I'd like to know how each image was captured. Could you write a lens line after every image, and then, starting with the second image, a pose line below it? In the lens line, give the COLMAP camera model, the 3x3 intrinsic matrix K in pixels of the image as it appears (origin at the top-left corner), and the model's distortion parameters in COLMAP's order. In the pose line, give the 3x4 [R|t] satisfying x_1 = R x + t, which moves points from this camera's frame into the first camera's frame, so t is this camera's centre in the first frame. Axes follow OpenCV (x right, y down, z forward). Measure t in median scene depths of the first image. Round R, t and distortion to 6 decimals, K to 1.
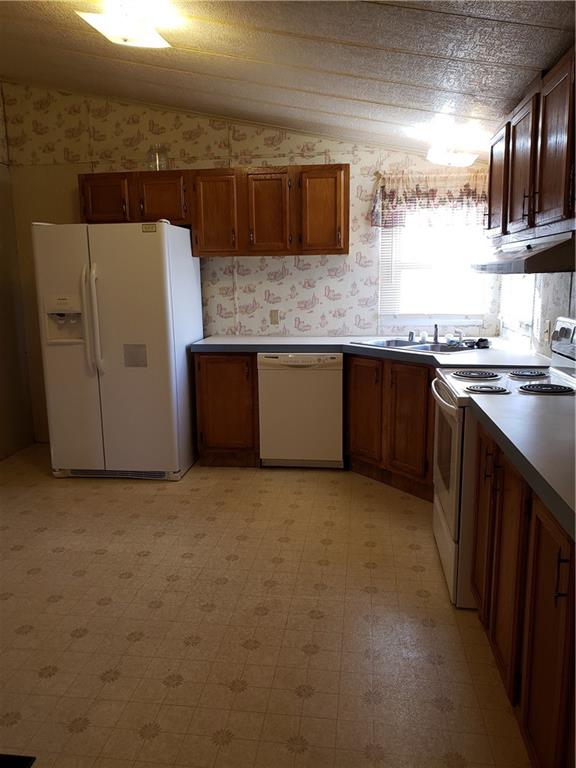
lens RADIAL K [[604.4, 0, 286.8], [0, 604.4, 386.4], [0, 0, 1]] dist [-0.002047, -0.006045]
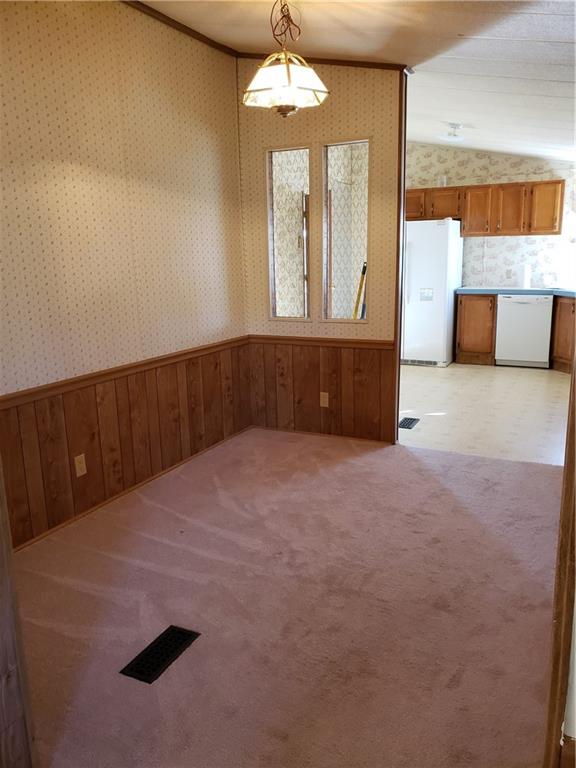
lens RADIAL K [[604.4, 0, 285.6], [0, 604.4, 377.0], [0, 0, 1]] dist [-0.002047, -0.006045]
pose [[0.939541, 0.063513, -0.336494, -0.022018], [-0.051556, 0.997684, 0.044361, 0.123334], [0.338532, -0.024331, 0.940640, -0.754035]]
